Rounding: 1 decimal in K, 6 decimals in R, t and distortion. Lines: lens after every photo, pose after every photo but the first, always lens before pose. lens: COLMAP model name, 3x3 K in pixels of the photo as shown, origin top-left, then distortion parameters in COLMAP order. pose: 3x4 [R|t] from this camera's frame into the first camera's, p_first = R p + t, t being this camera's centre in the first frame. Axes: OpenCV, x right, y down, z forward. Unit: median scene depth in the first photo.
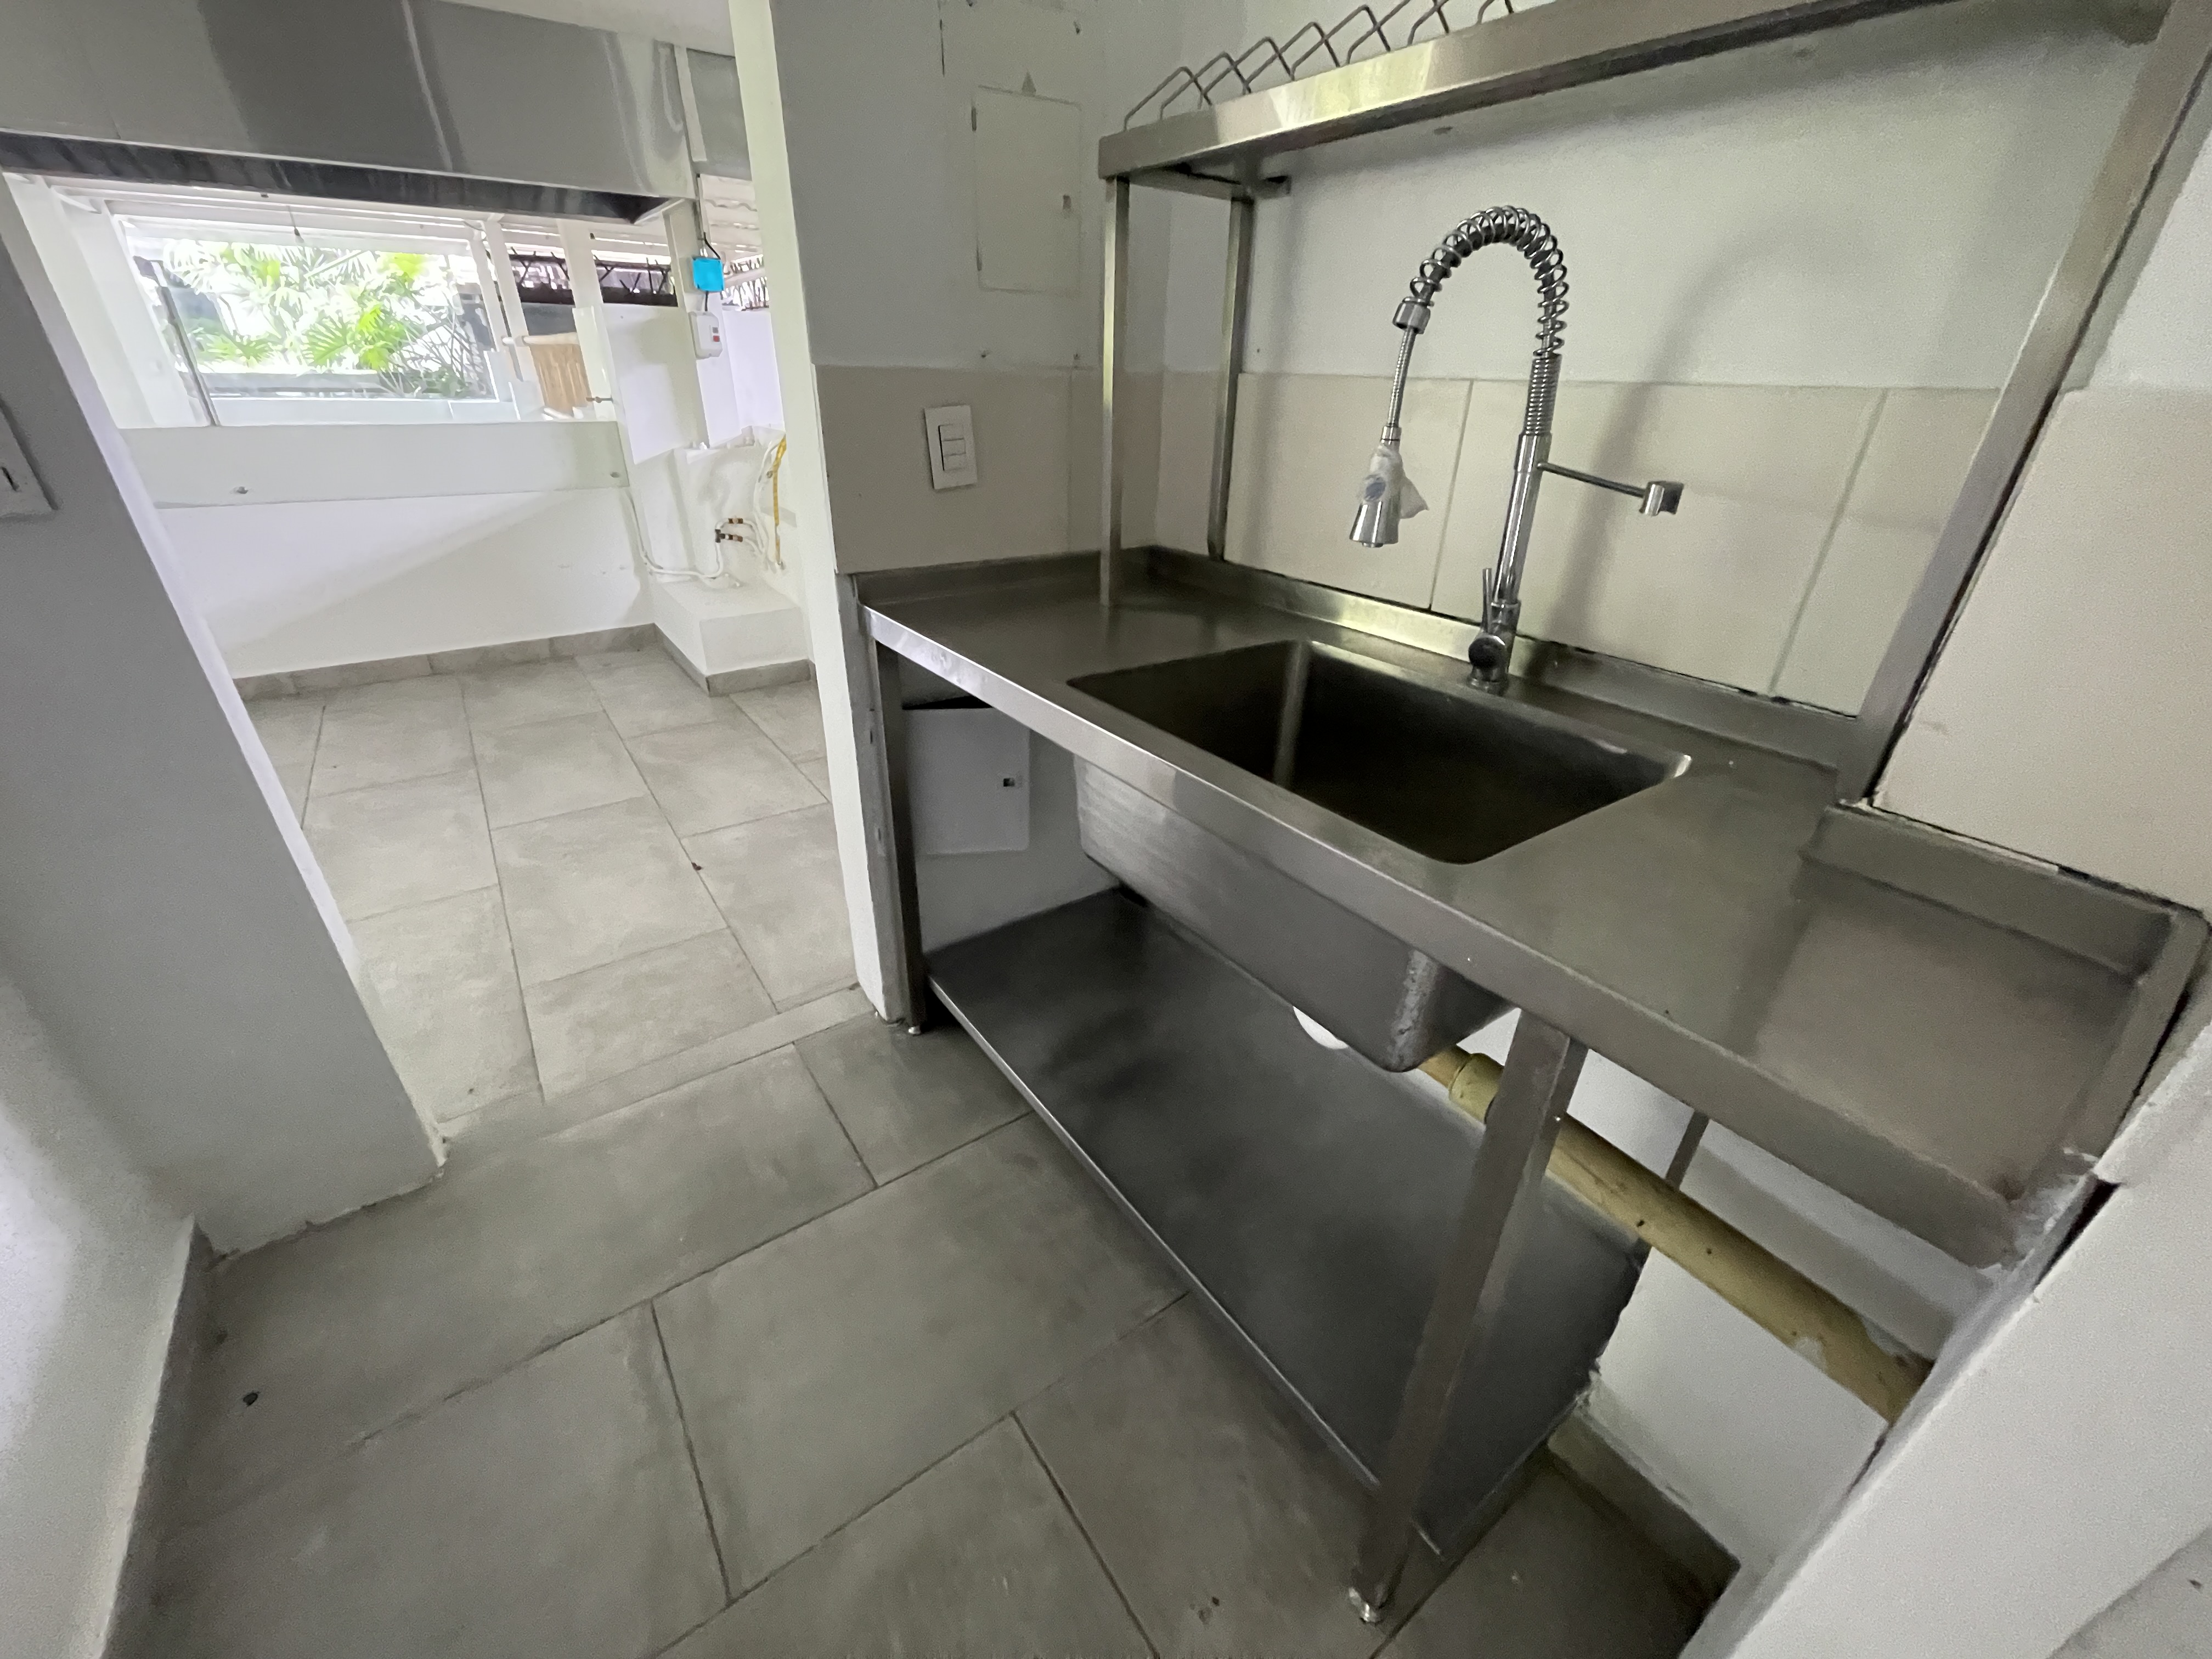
lens RADIAL K [[891.0, 0, 1113.7], [0, 891.0, 838.5], [0, 0, 1]] dist [0.000206, -0.001482]
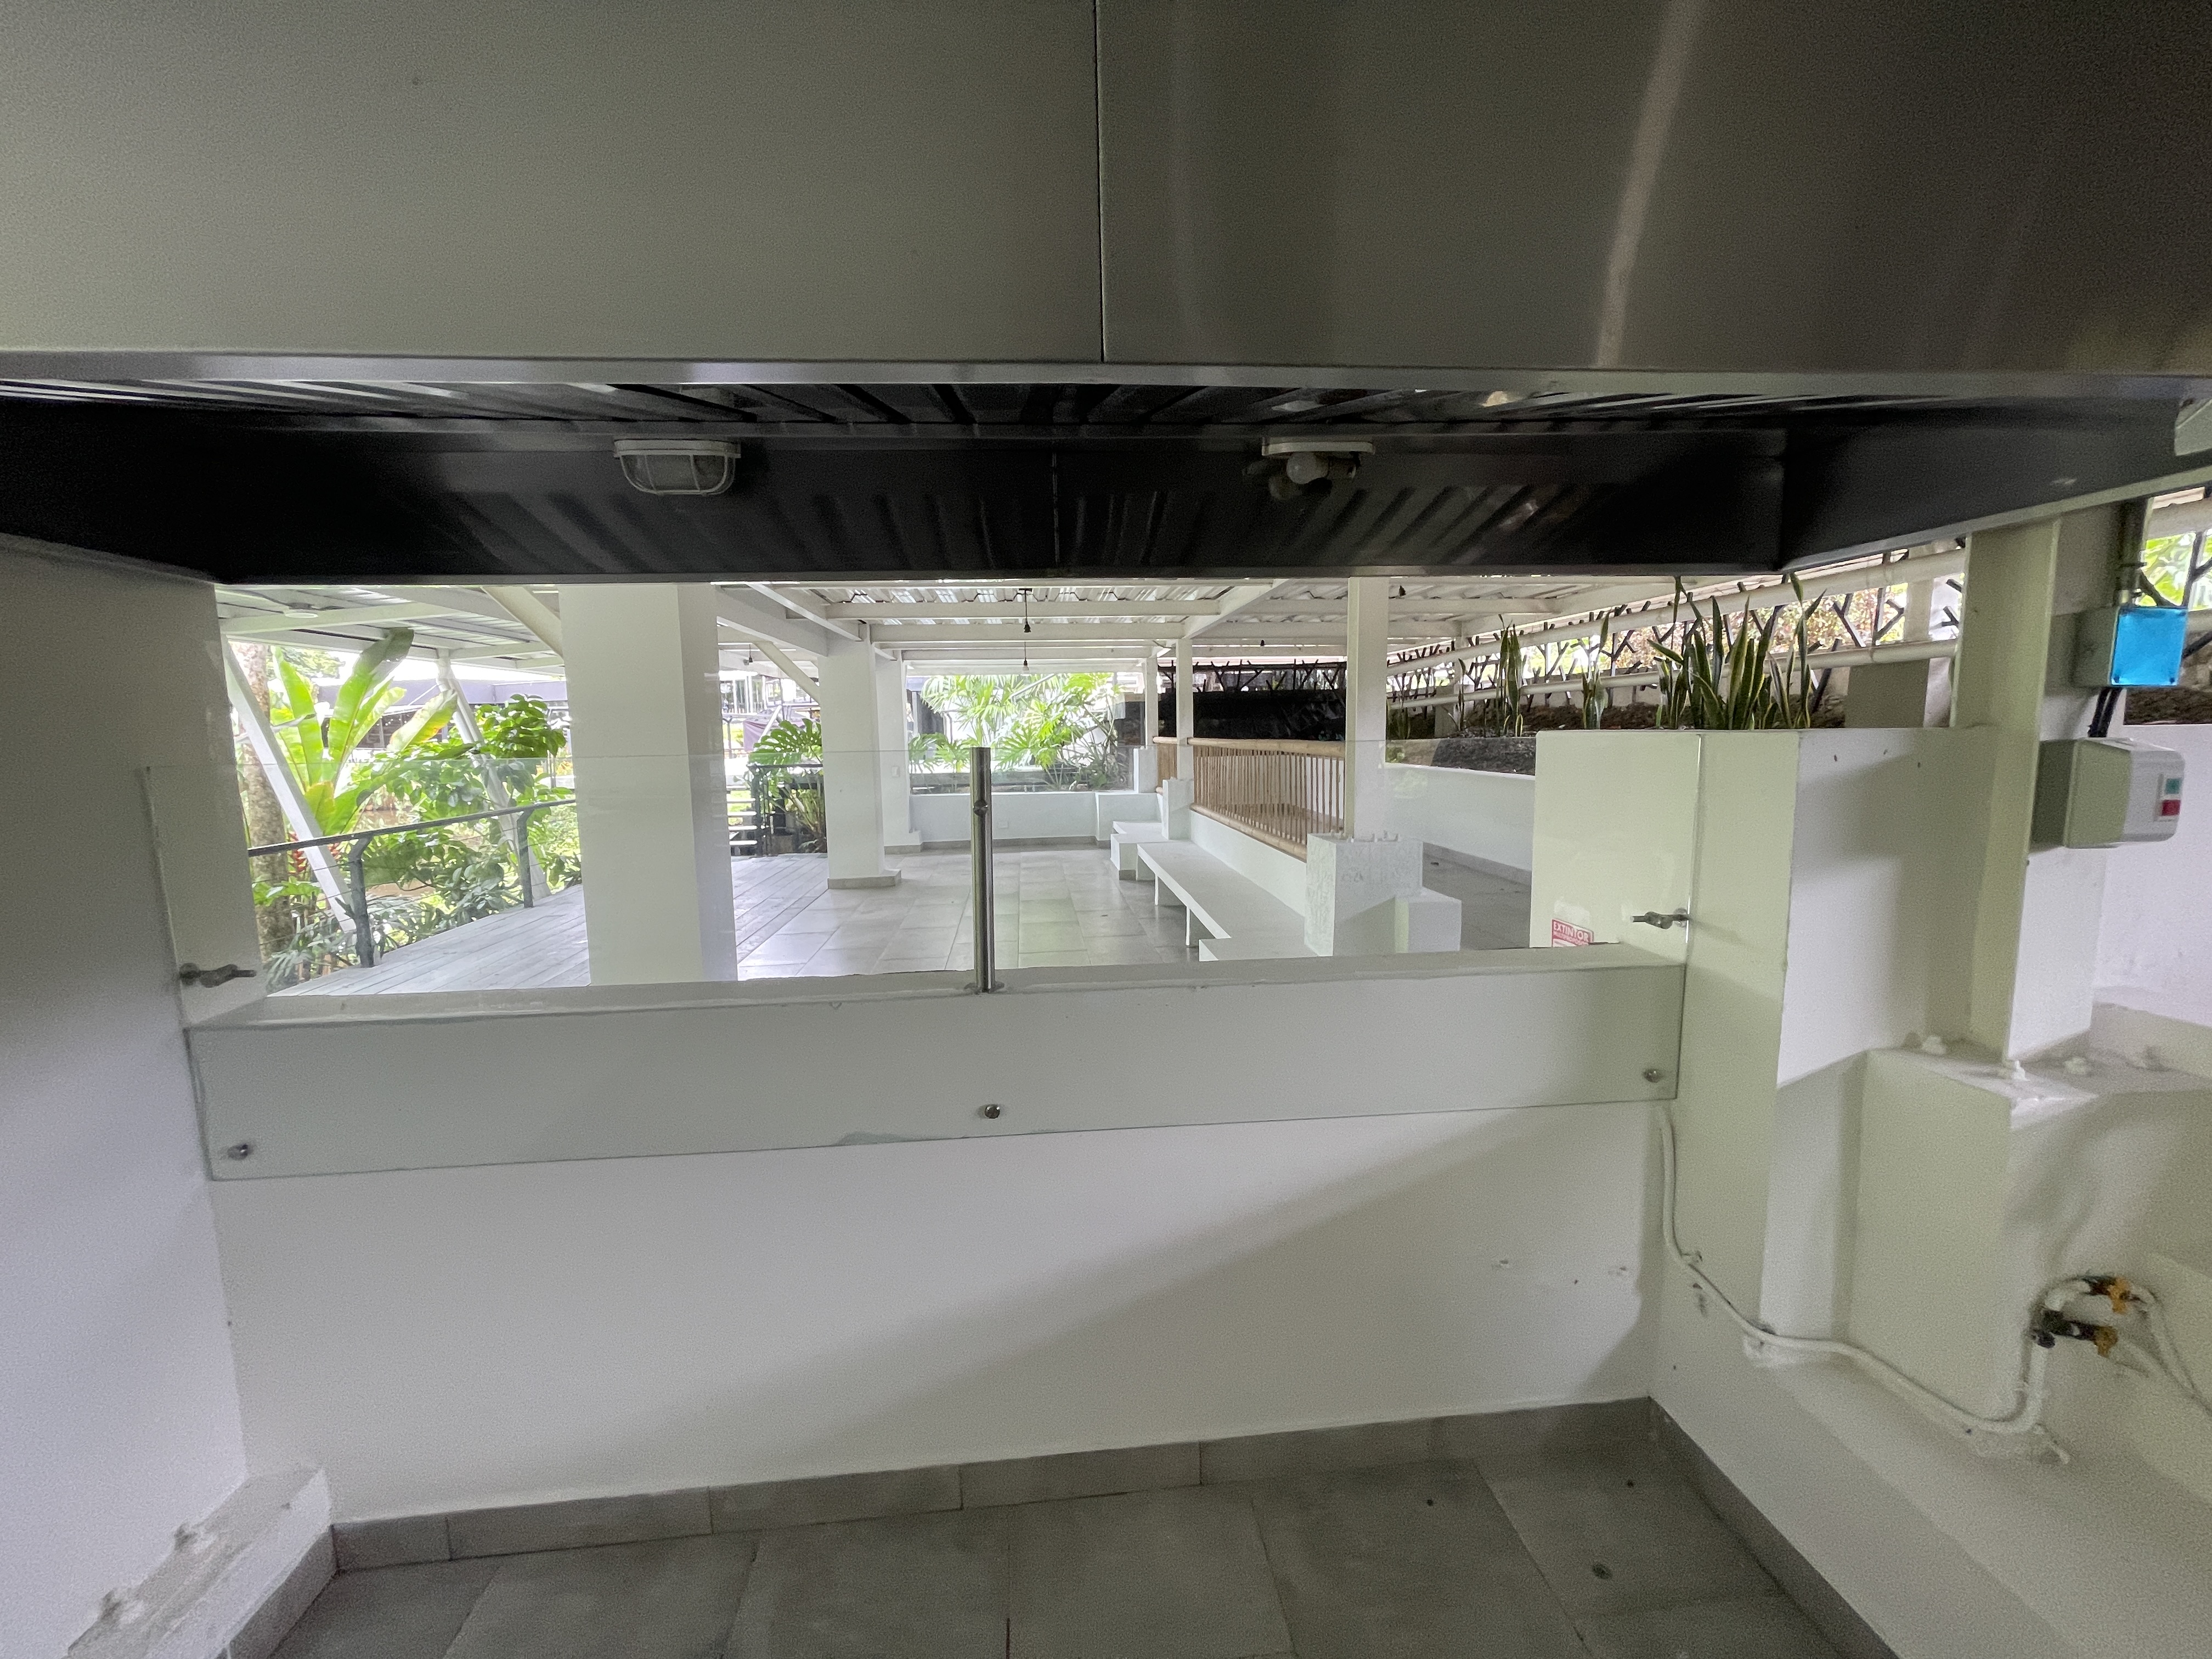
lens RADIAL K [[891.0, 0, 1097.8], [0, 891.0, 830.4], [0, 0, 1]] dist [0.000206, -0.001482]
pose [[0.860663, 0.015333, -0.508944, -0.271895], [-0.203017, 0.926991, -0.315391, -0.155477], [0.466951, 0.374770, 0.800940, 0.230553]]
